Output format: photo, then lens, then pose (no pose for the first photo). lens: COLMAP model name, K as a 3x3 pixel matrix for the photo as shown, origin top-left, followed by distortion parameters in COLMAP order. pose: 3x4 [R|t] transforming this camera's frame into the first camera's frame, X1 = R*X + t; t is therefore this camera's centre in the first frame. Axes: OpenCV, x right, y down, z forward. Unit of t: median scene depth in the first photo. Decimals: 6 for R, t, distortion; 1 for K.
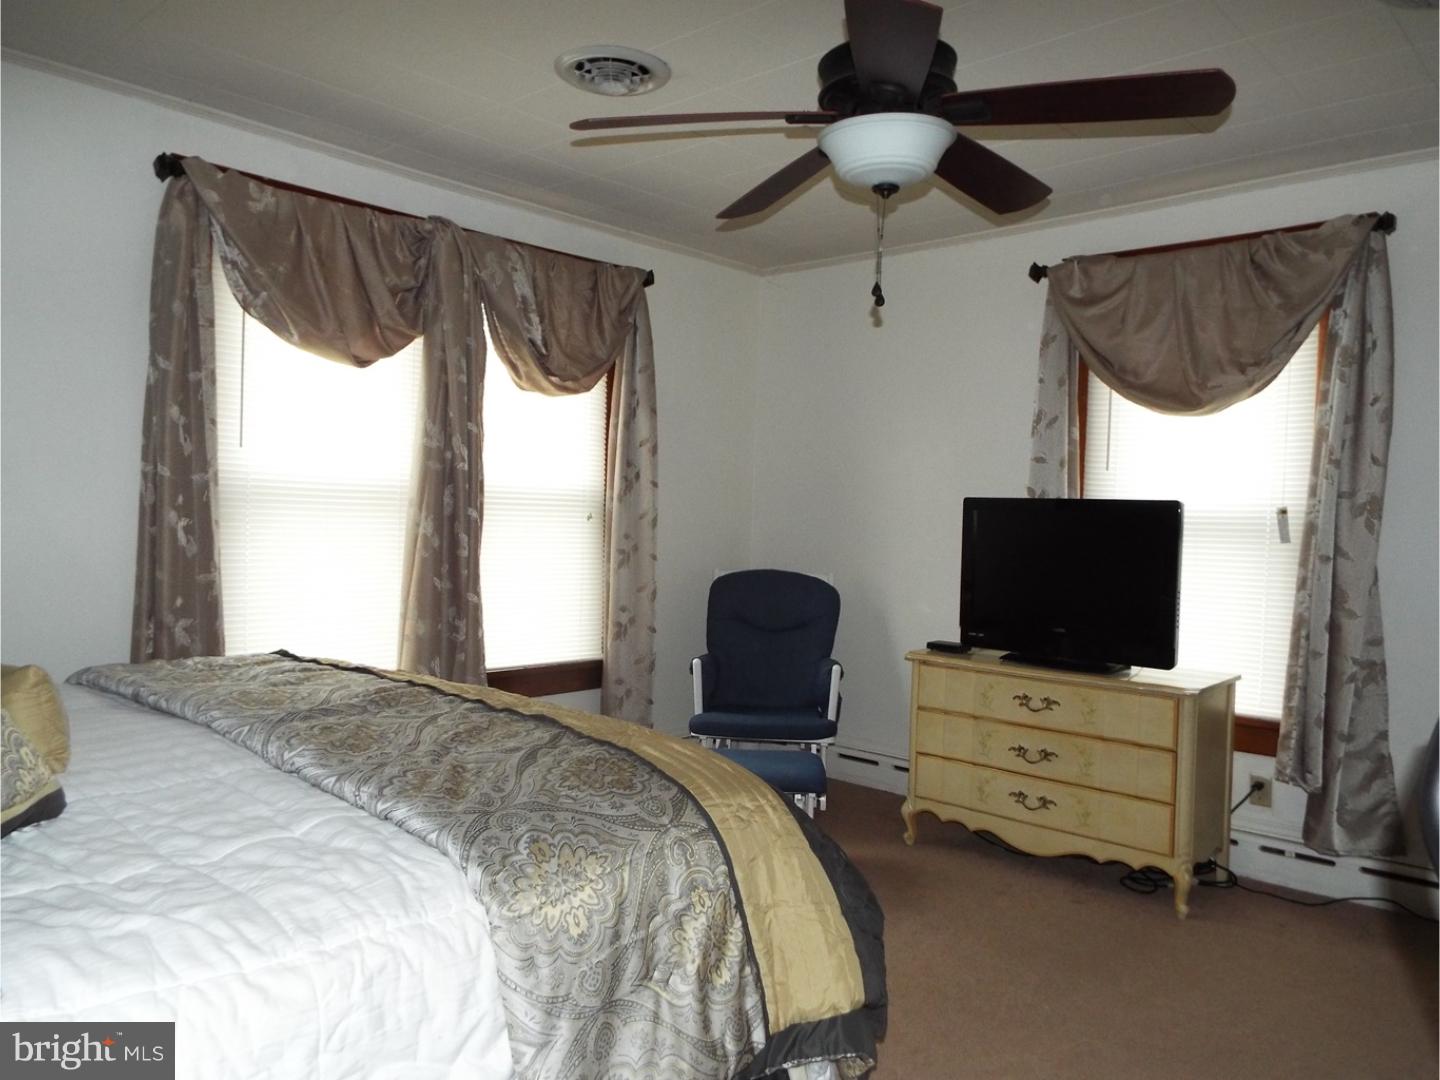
lens RADIAL K [[1046.9, 0, 728.4], [0, 1046.9, 556.4], [0, 0, 1]] dist [-0.017241, 0.005384]
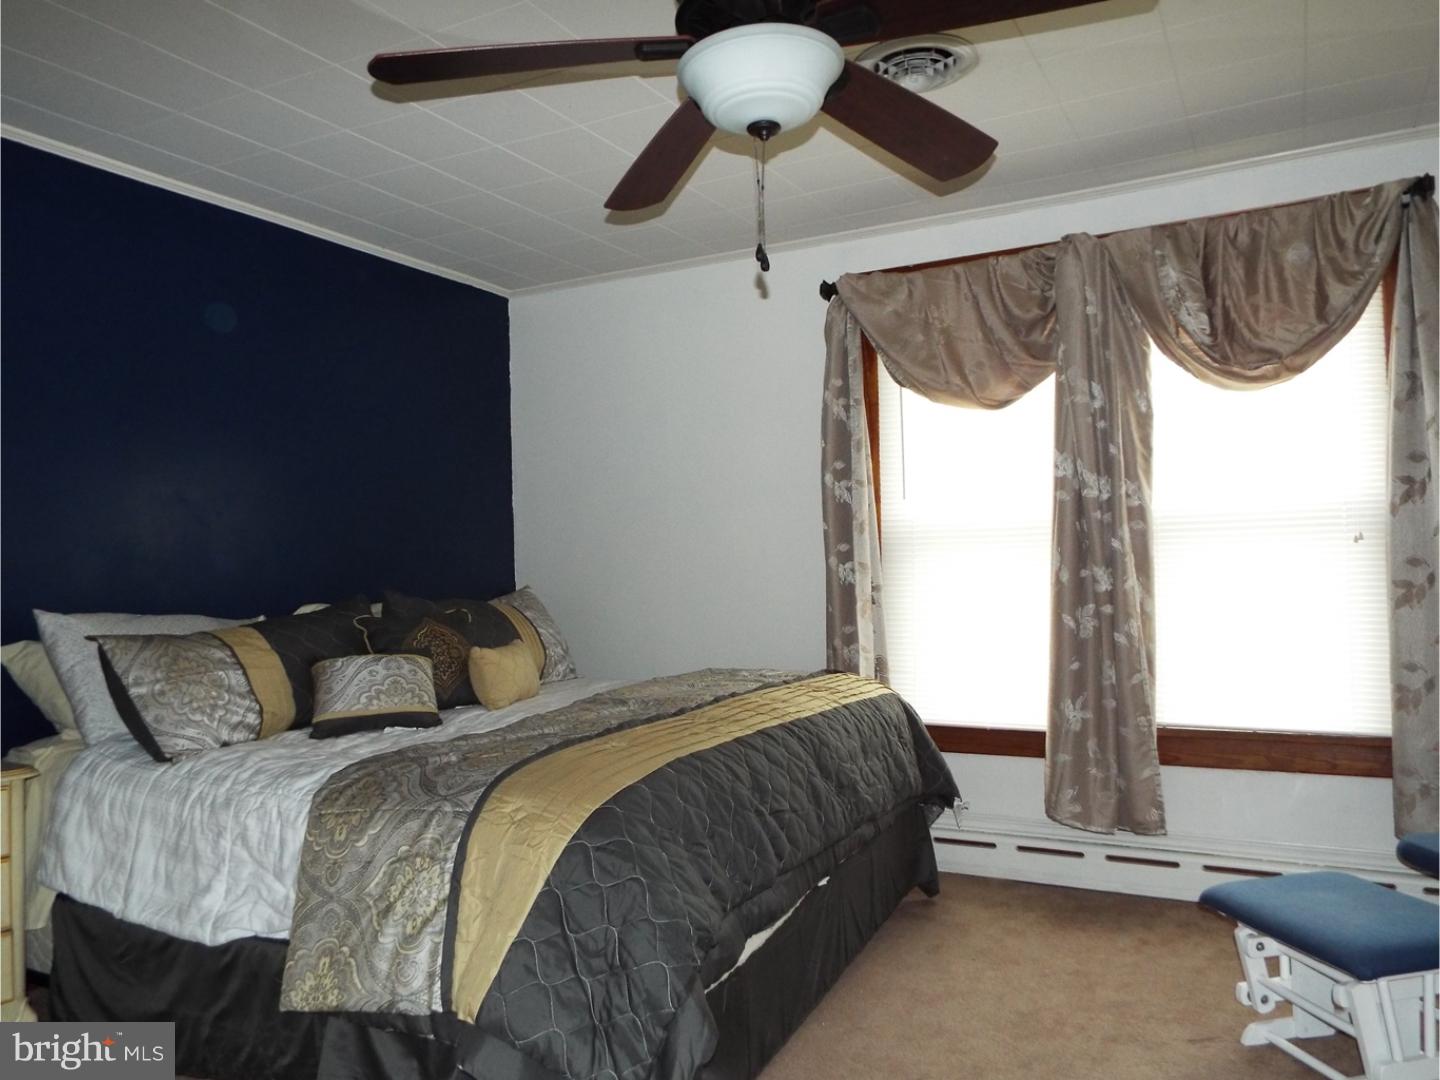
lens RADIAL K [[1046.9, 0, 728.4], [0, 1046.9, 556.4], [0, 0, 1]] dist [-0.017241, 0.005384]
pose [[0.259745, -0.042450, -0.964744, 0.567758], [-0.003121, 0.998991, -0.044798, 0.011034], [0.965672, 0.014647, 0.259351, 0.477367]]
